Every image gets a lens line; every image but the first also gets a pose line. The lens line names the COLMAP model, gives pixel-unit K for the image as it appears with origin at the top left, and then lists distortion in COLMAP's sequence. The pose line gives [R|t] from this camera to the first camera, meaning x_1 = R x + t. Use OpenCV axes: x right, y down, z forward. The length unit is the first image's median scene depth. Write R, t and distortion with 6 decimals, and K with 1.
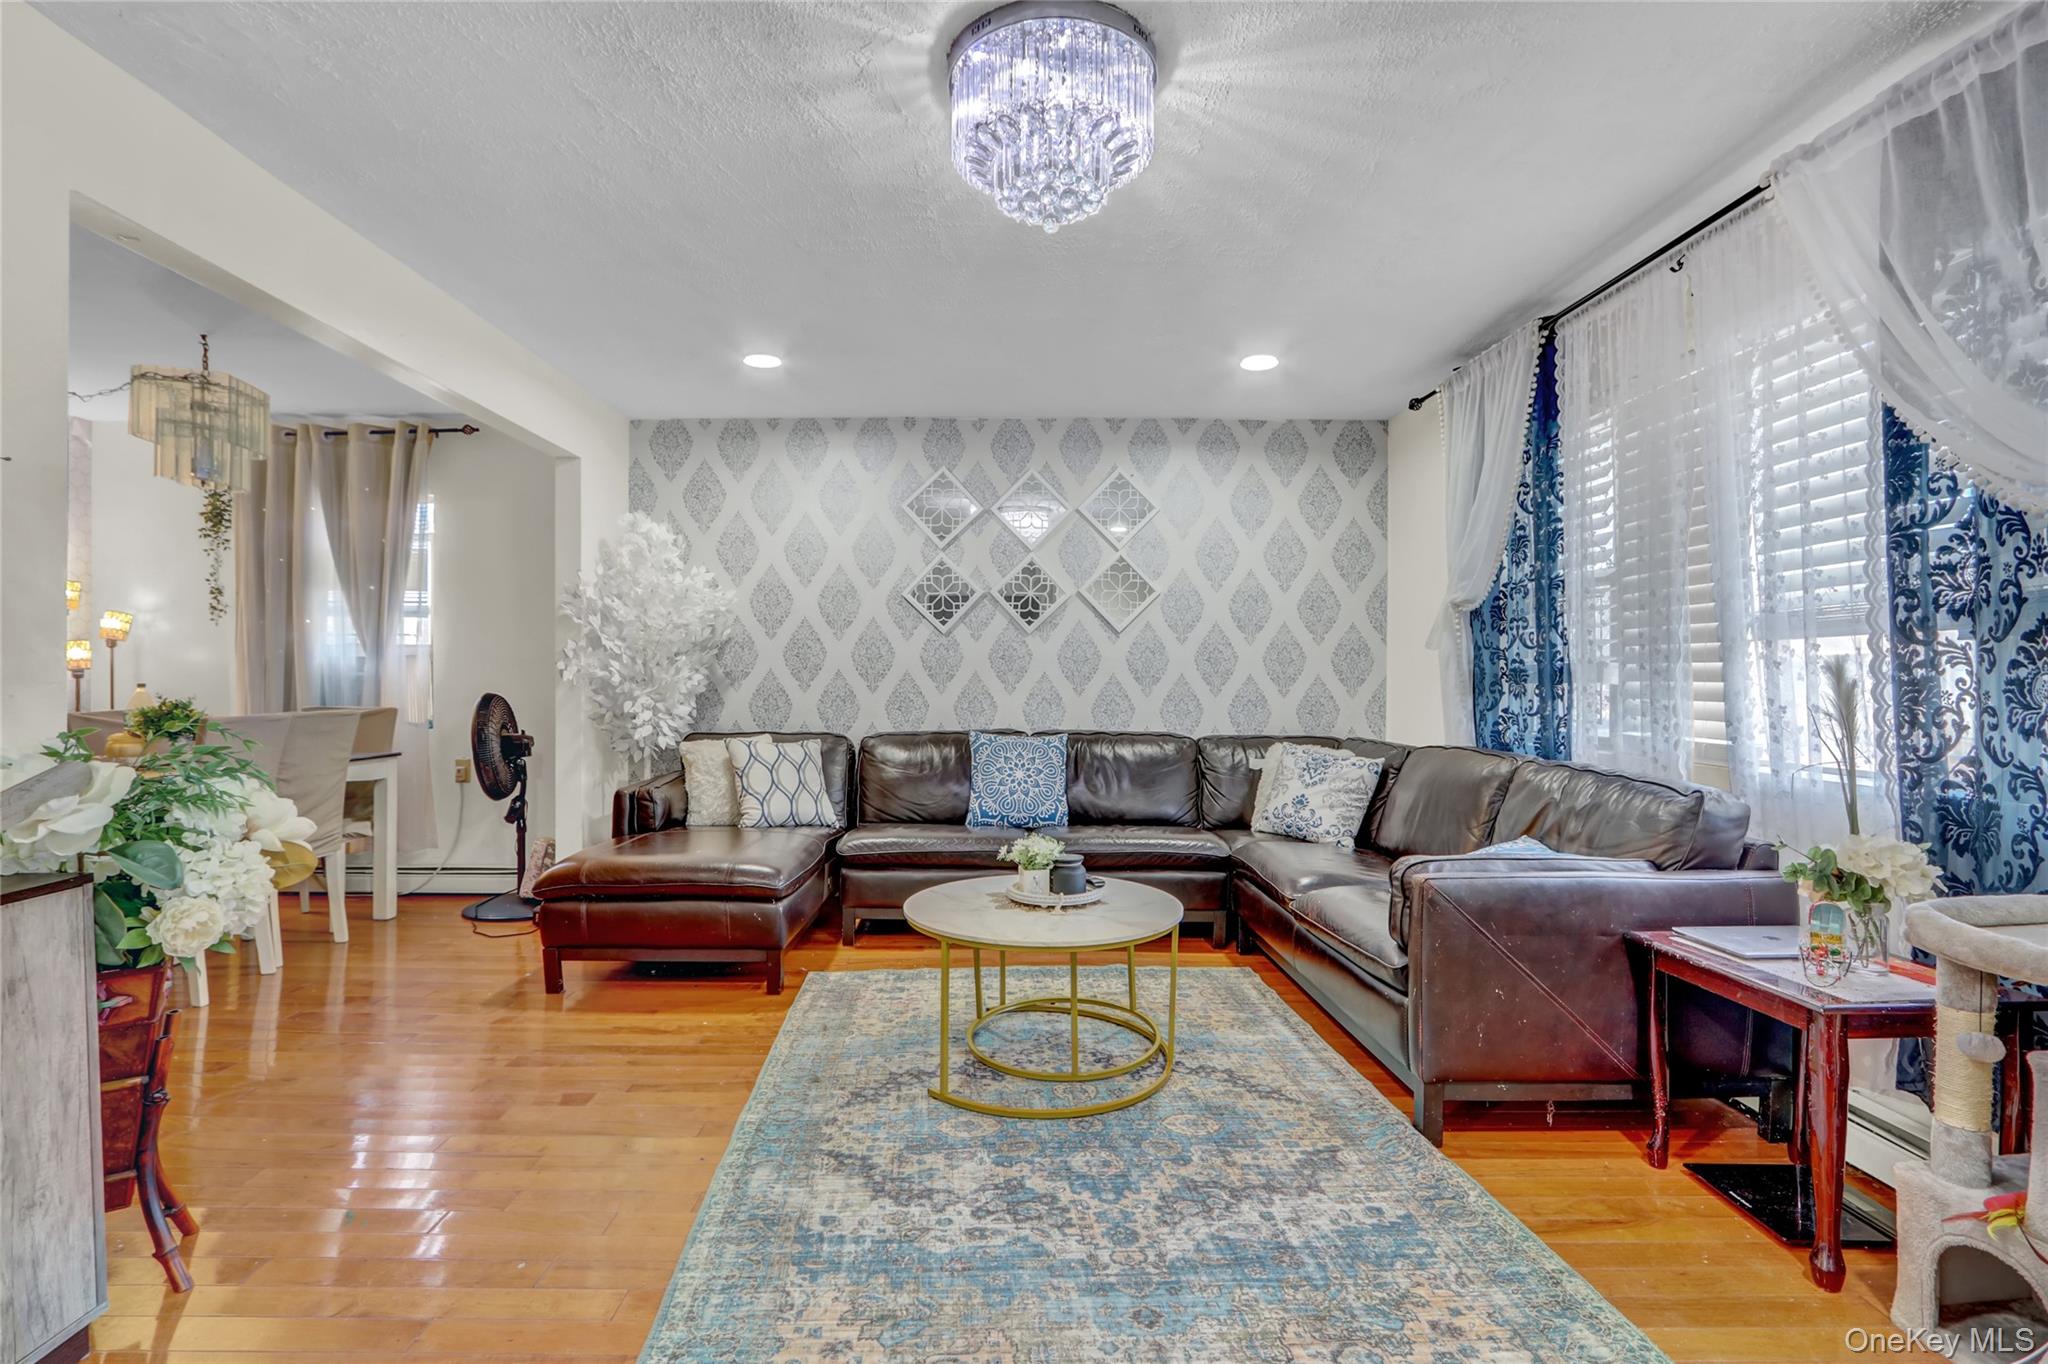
lens RADIAL K [[935.1, 0, 983.3], [0, 935.1, 682.9], [0, 0, 1]] dist [-0.016958, 0.003091]
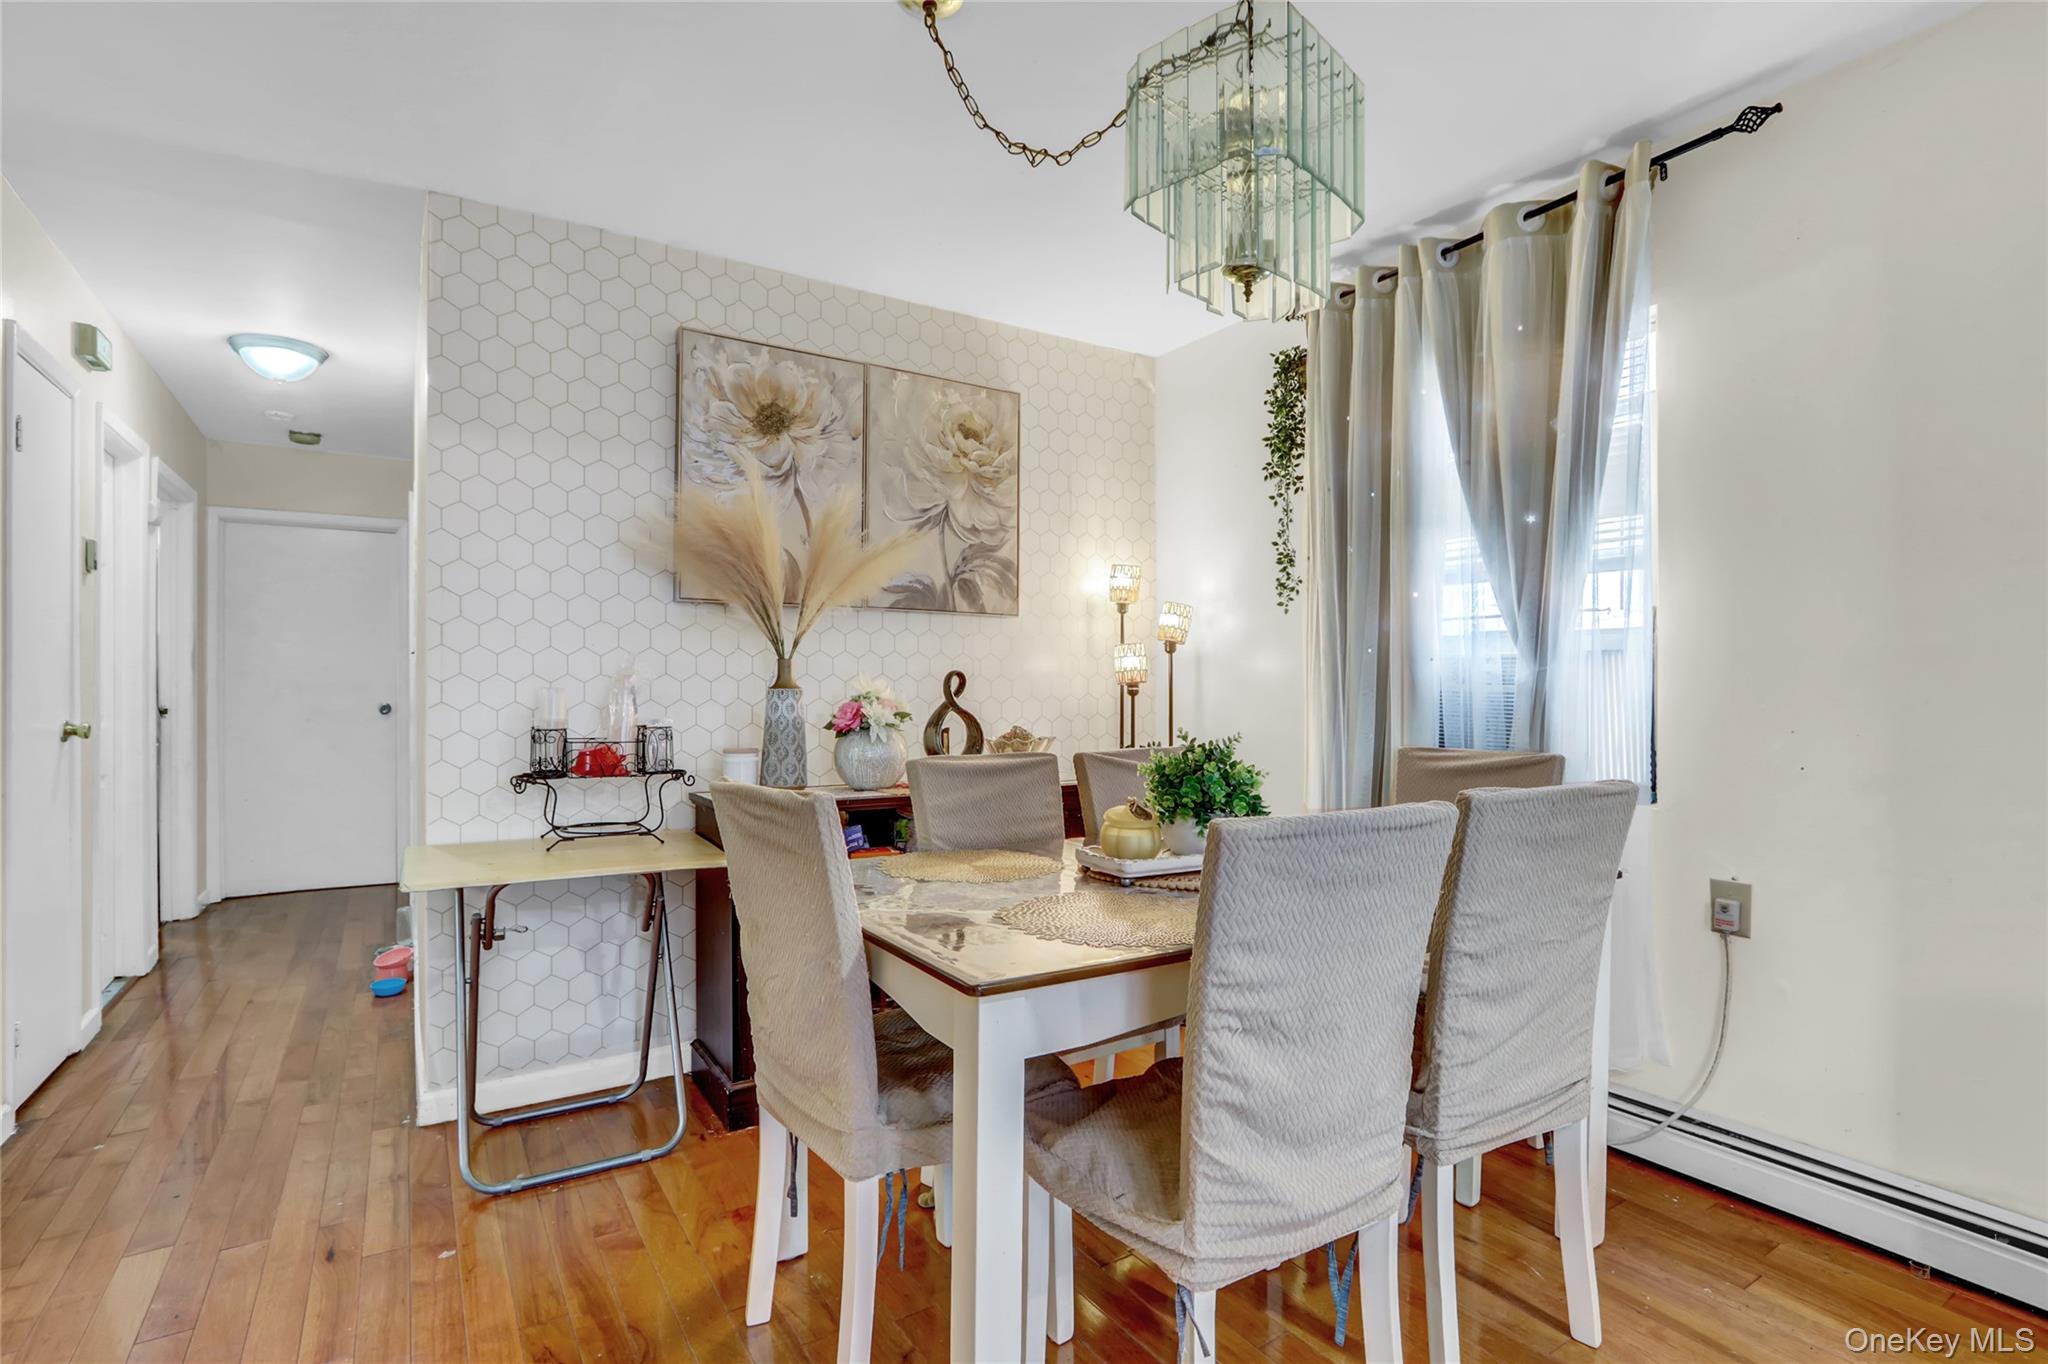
lens RADIAL K [[935.1, 0, 1011.9], [0, 935.1, 683.8], [0, 0, 1]] dist [-0.016958, 0.003091]
pose [[0.541201, -0.003166, -0.840887, -0.413524], [-0.003132, 0.999978, -0.005781, -0.009557], [0.840888, 0.005762, 0.541179, 0.523263]]
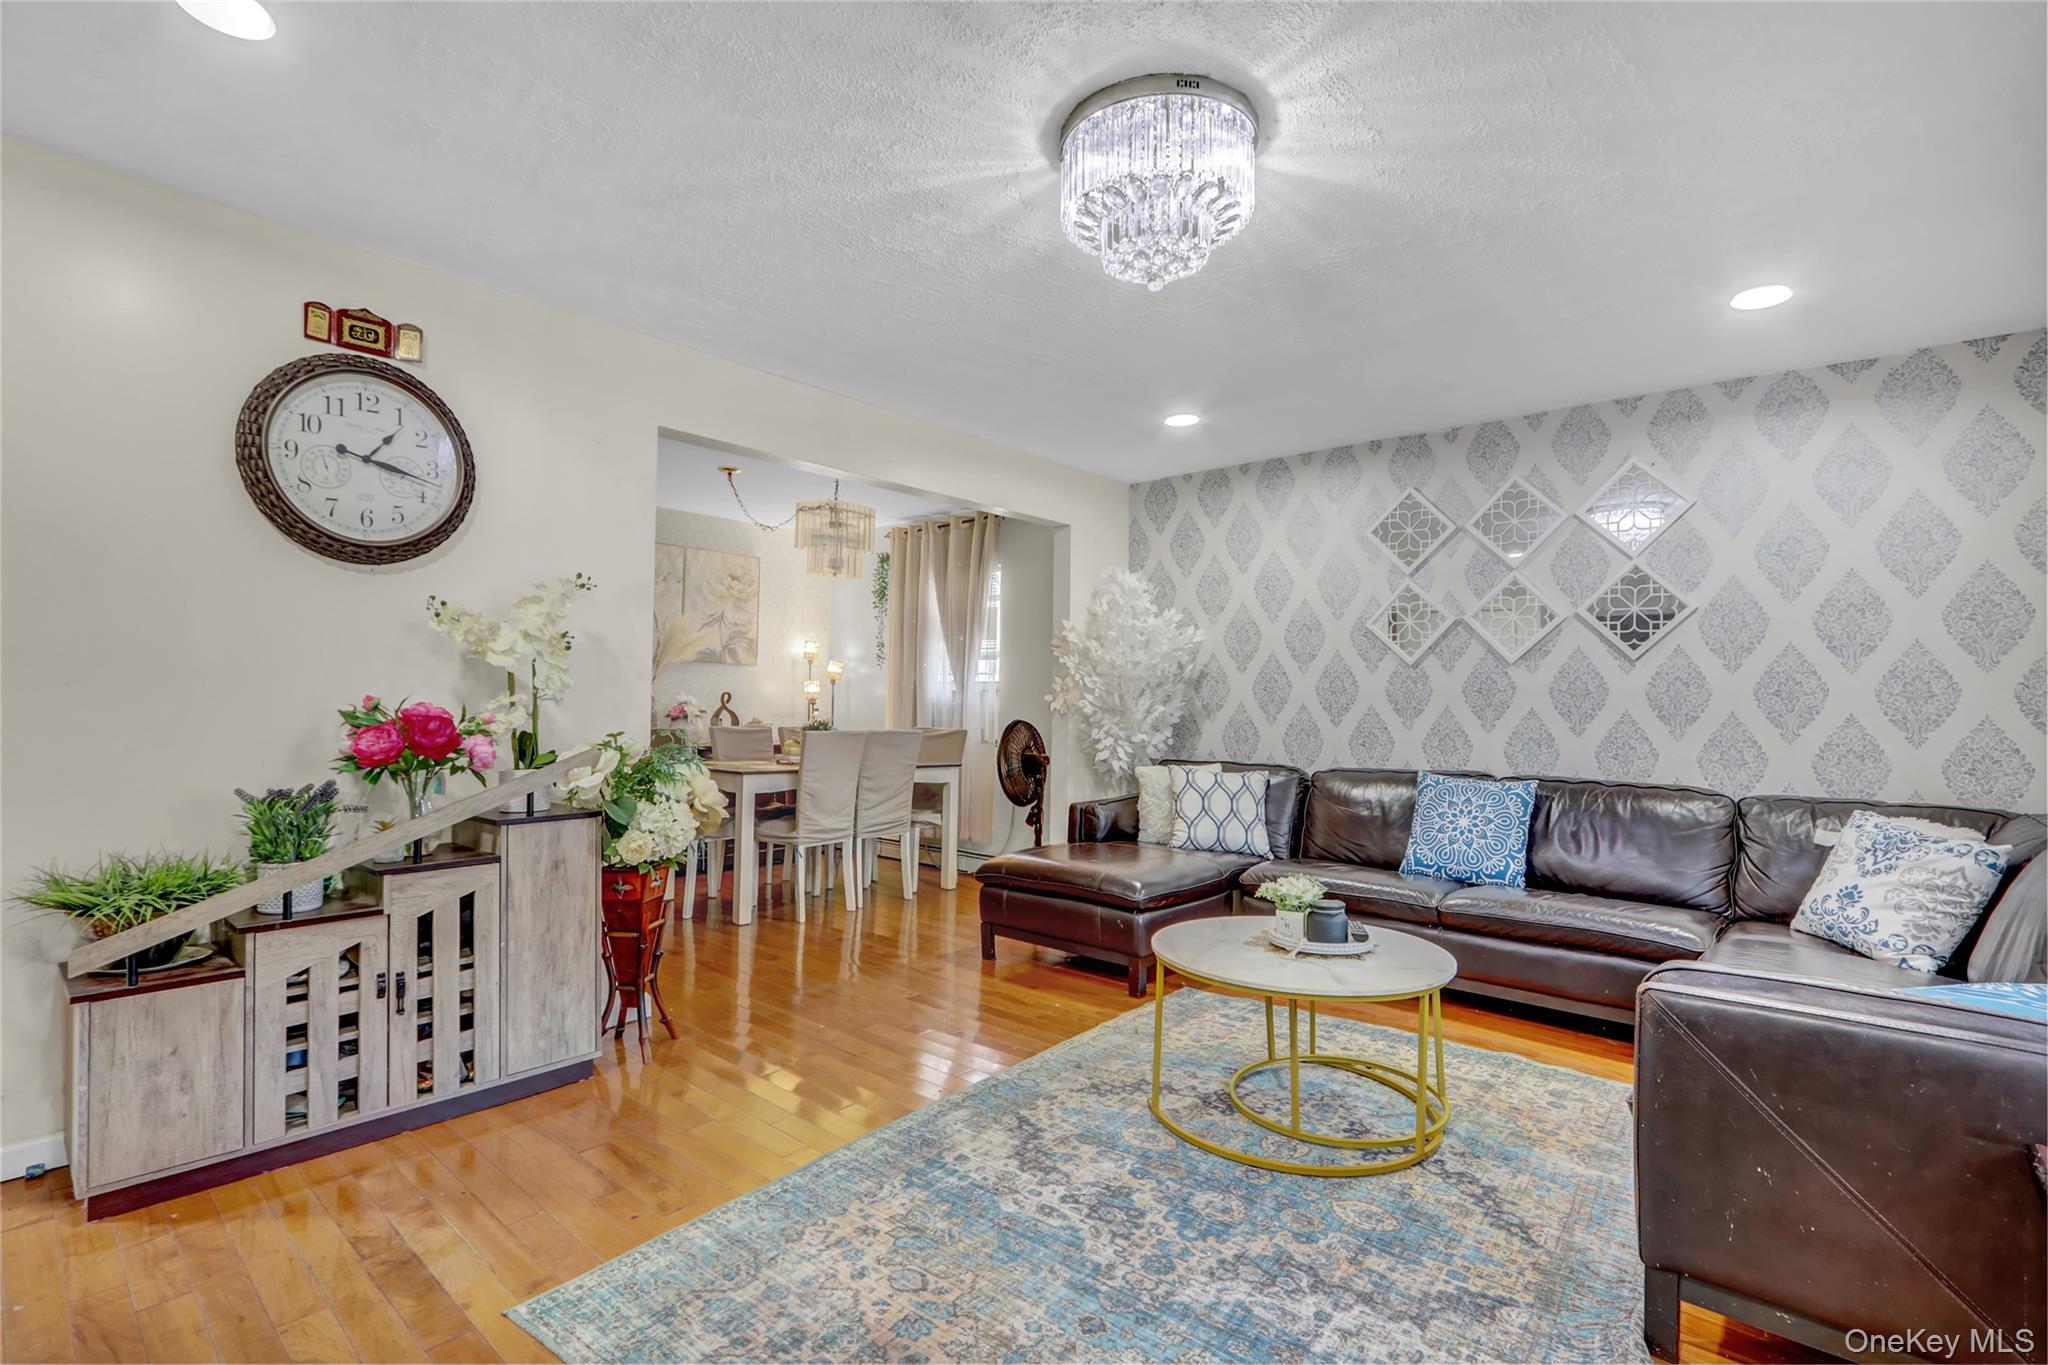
lens RADIAL K [[935.1, 0, 1019.8], [0, 935.1, 685.5], [0, 0, 1]] dist [-0.016958, 0.003091]
pose [[0.753441, -0.004636, -0.657500, 0.307224], [-0.016322, 0.999535, -0.025750, -0.002632], [0.657313, 0.030133, 0.753015, 0.053269]]
